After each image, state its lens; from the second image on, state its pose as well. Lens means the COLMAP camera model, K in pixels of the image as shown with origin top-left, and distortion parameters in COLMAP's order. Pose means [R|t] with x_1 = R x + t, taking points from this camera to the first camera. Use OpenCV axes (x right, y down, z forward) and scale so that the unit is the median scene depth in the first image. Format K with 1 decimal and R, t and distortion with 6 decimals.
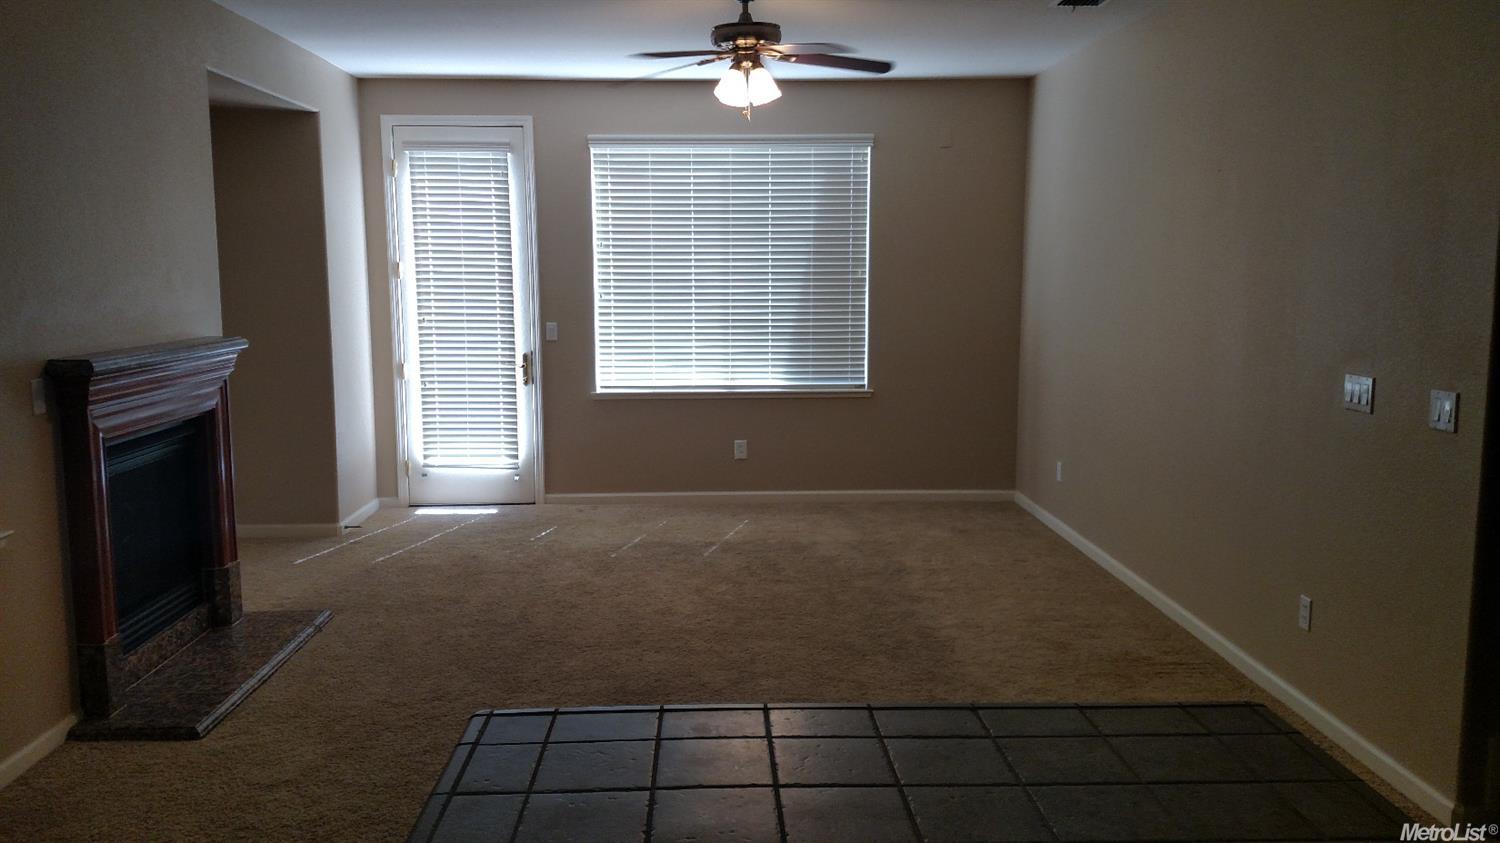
lens RADIAL K [[1183.6, 0, 750.0], [0, 1183.6, 421.5], [0, 0, 1]] dist [0.225799, -0.437928]
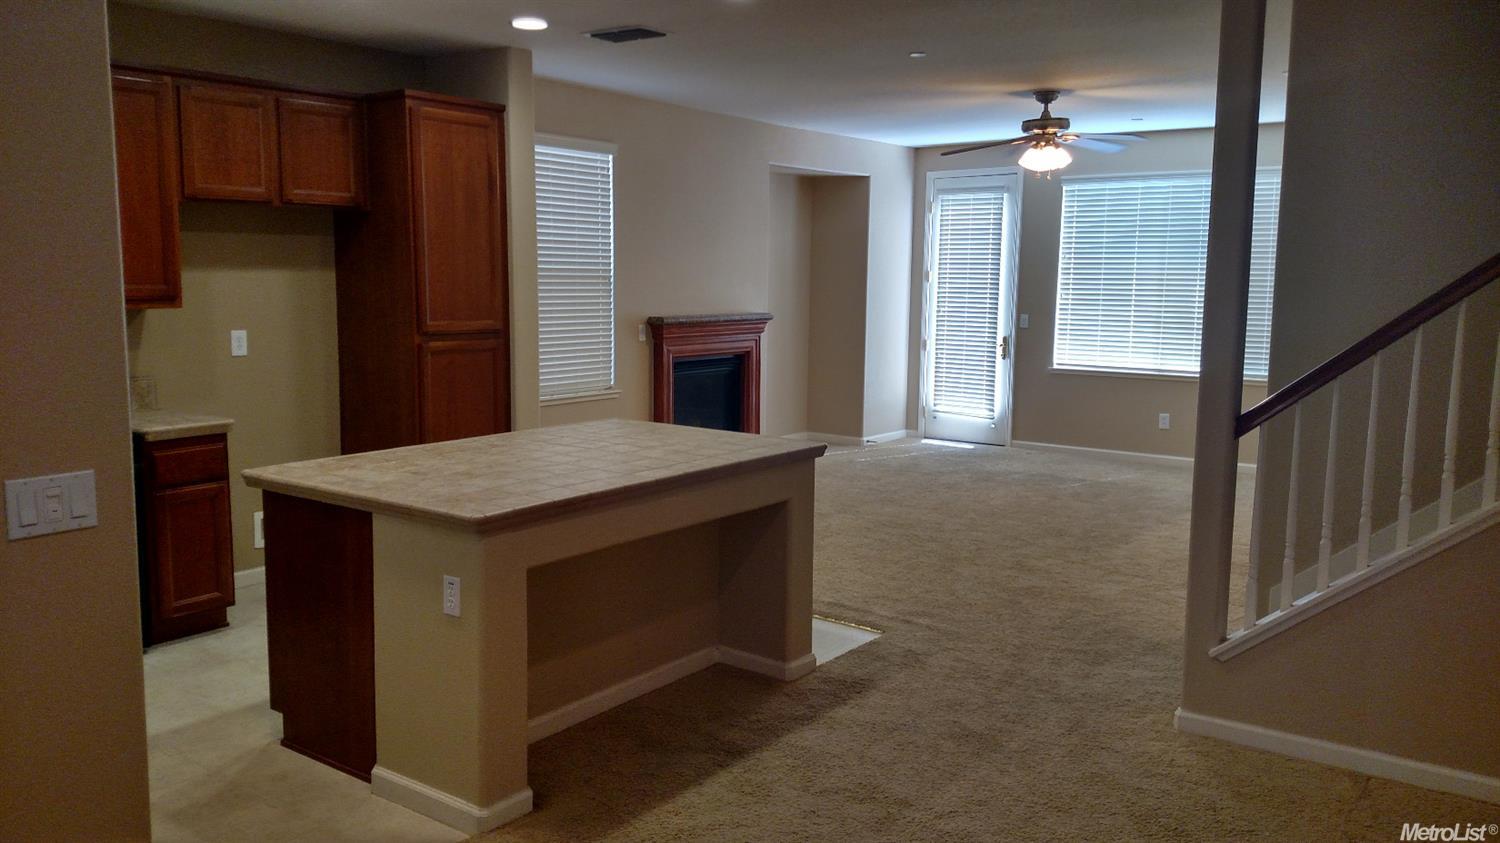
lens RADIAL K [[1183.6, 0, 750.0], [0, 1183.6, 421.5], [0, 0, 1]] dist [0.225799, -0.437928]
pose [[0.780388, 0.093410, -0.618280, 0.449579], [-0.093367, 0.995101, 0.032493, 0.023921], [0.618286, 0.032370, 0.785286, -0.271000]]
